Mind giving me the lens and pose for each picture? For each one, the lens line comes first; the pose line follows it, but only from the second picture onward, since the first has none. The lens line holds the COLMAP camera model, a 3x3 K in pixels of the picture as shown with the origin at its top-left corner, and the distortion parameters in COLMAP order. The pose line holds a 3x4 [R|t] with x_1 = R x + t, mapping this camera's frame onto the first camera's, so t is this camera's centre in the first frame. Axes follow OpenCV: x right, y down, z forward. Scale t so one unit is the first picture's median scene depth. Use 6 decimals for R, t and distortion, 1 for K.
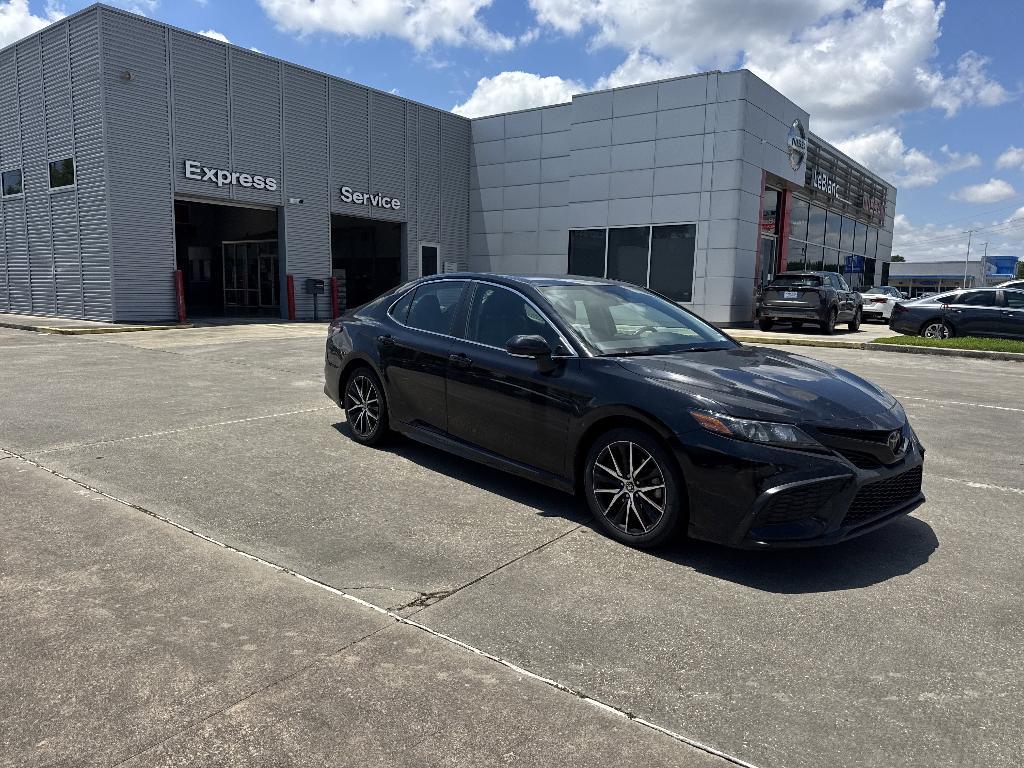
lens RADIAL K [[723.6, 0, 514.9], [0, 723.6, 382.5], [0, 0, 1]] dist [0.045749, -0.057972]
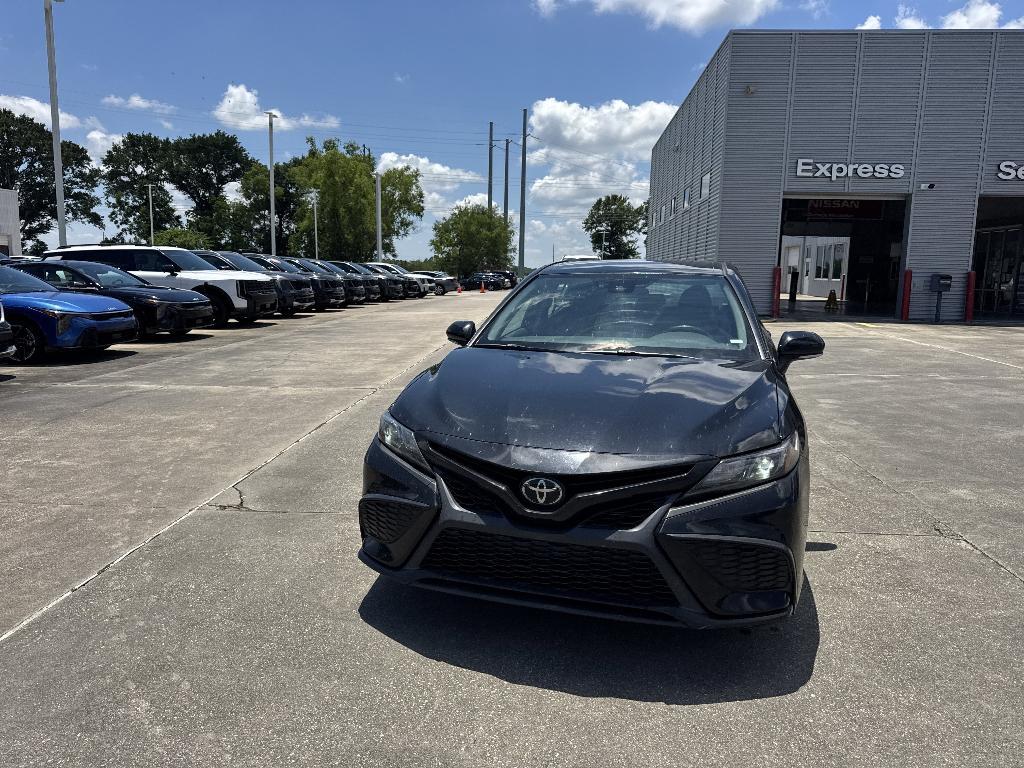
lens RADIAL K [[723.6, 0, 500.0], [0, 723.6, 375.6], [0, 0, 1]] dist [0.045749, -0.057972]
pose [[0.525893, 0.110064, -0.843399, 0.902863], [-0.116873, 0.991537, 0.056521, -0.053173], [0.842483, 0.068847, 0.534306, 0.501745]]
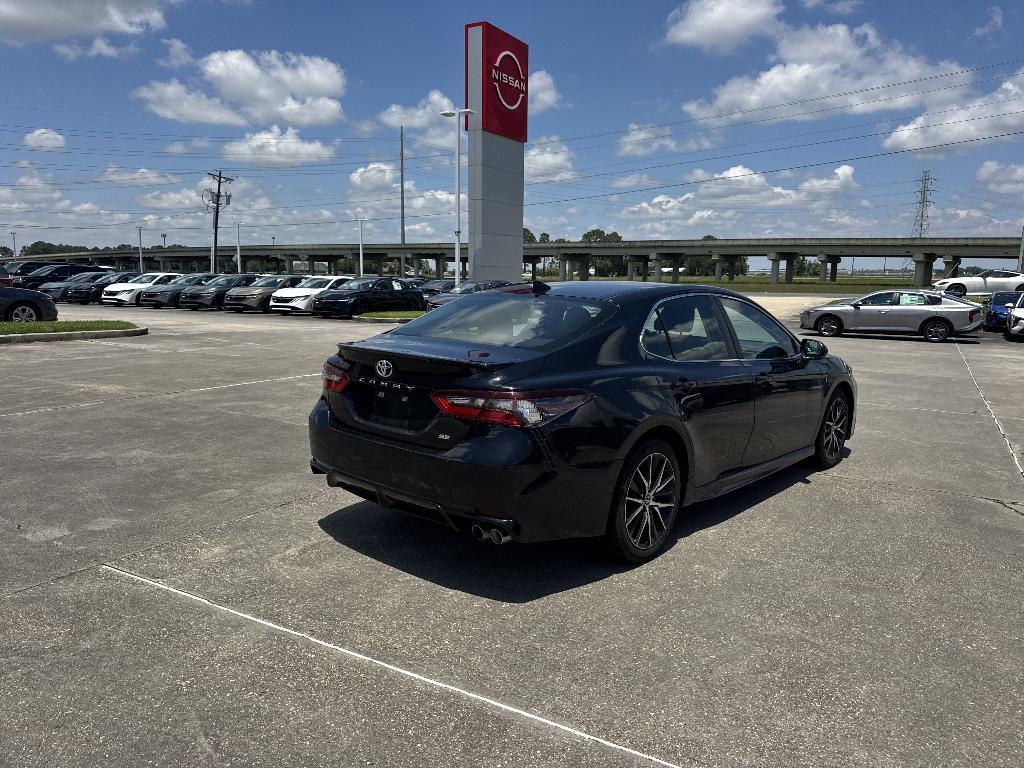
lens RADIAL K [[723.6, 0, 516.5], [0, 723.6, 388.2], [0, 0, 1]] dist [0.045749, -0.057972]
pose [[-0.134825, -0.176689, 0.974989, -1.087388], [0.110574, 0.975144, 0.192008, -0.270055], [-0.984680, 0.133696, -0.111936, 1.609712]]
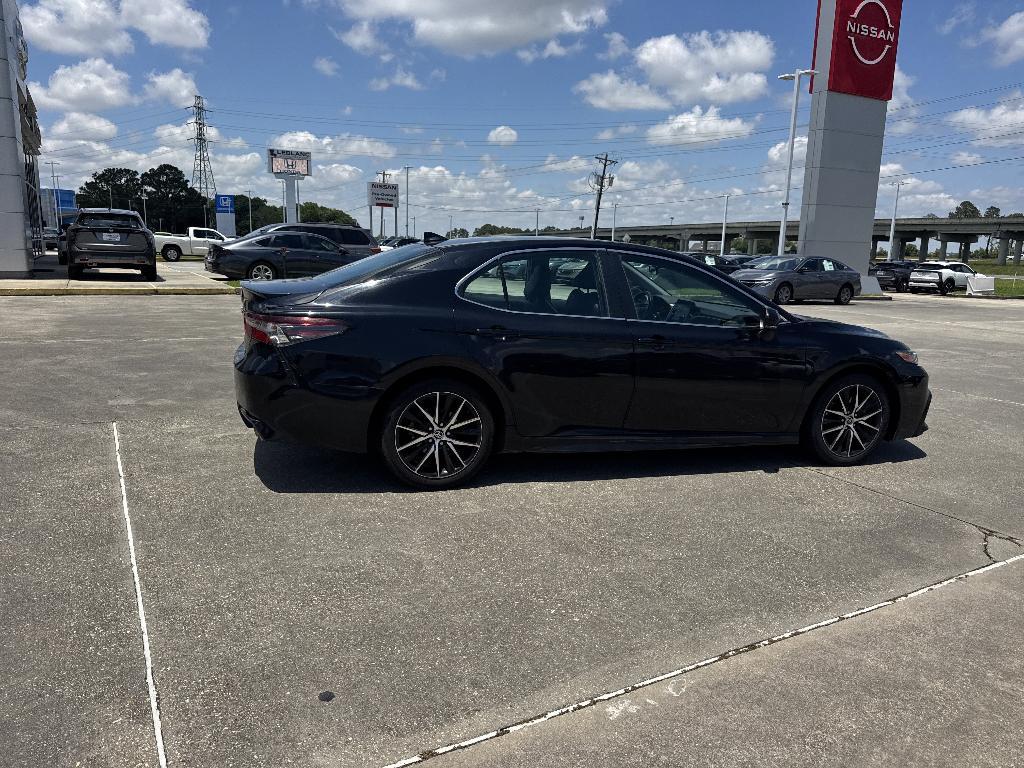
lens RADIAL K [[723.6, 0, 513.3], [0, 723.6, 388.0], [0, 0, 1]] dist [0.045749, -0.057972]
pose [[0.392915, -0.187115, 0.900337, -1.077177], [0.097851, 0.982028, 0.161389, -0.155794], [-0.914354, 0.024687, 0.404163, 0.907993]]
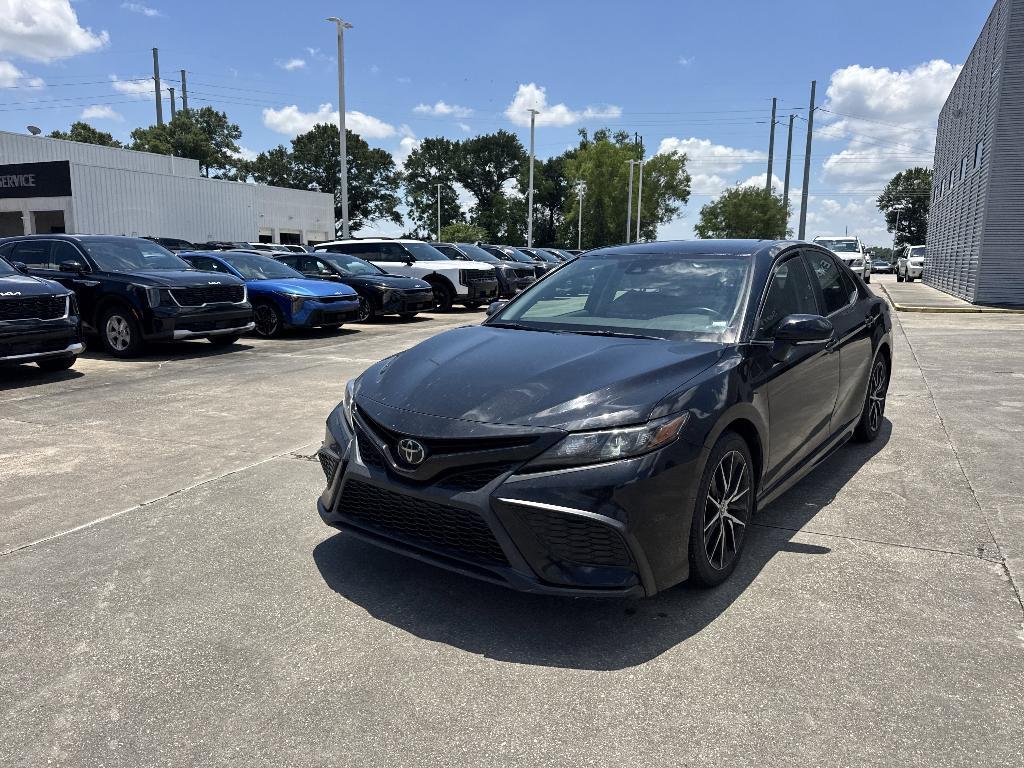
lens RADIAL K [[723.6, 0, 512.8], [0, 723.6, 374.8], [0, 0, 1]] dist [0.045749, -0.057972]
pose [[0.197566, 0.138070, -0.970518, 1.074370], [-0.126694, 0.985325, 0.114386, -0.084001], [0.972068, 0.100360, 0.212159, 0.796015]]
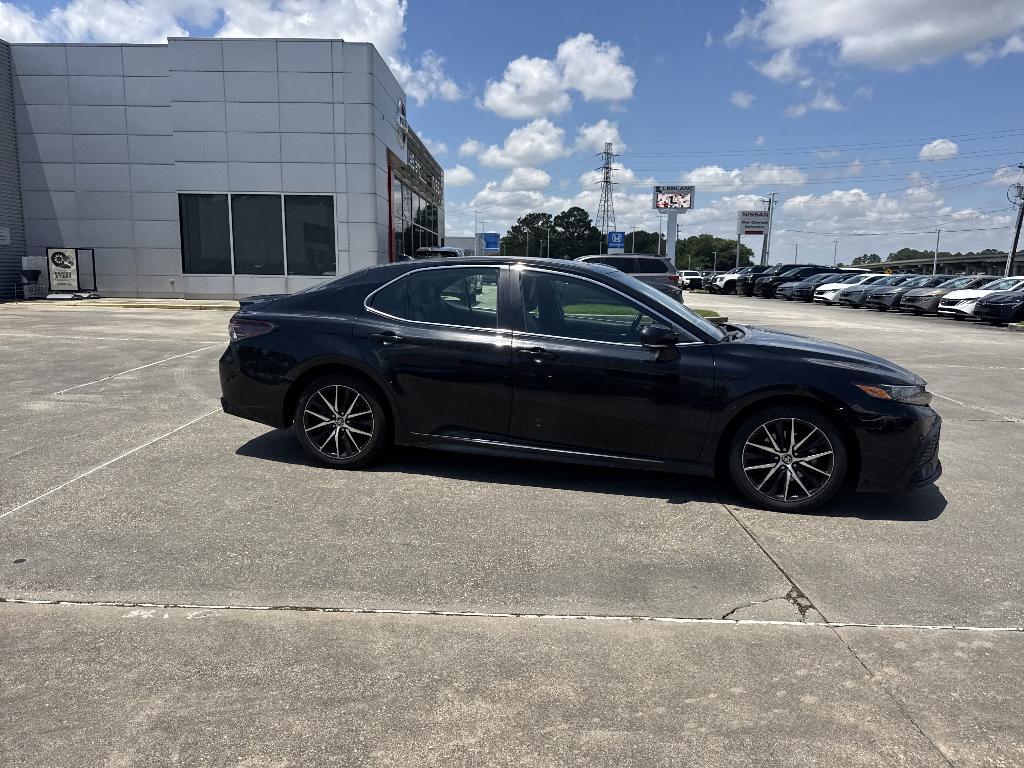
lens RADIAL K [[723.6, 0, 513.4], [0, 723.6, 381.1], [0, 0, 1]] dist [0.045749, -0.057972]
pose [[0.802141, -0.101376, 0.588467, -0.721758], [0.078300, 0.994831, 0.064650, -0.068871], [-0.591979, -0.005781, 0.805933, 0.316383]]
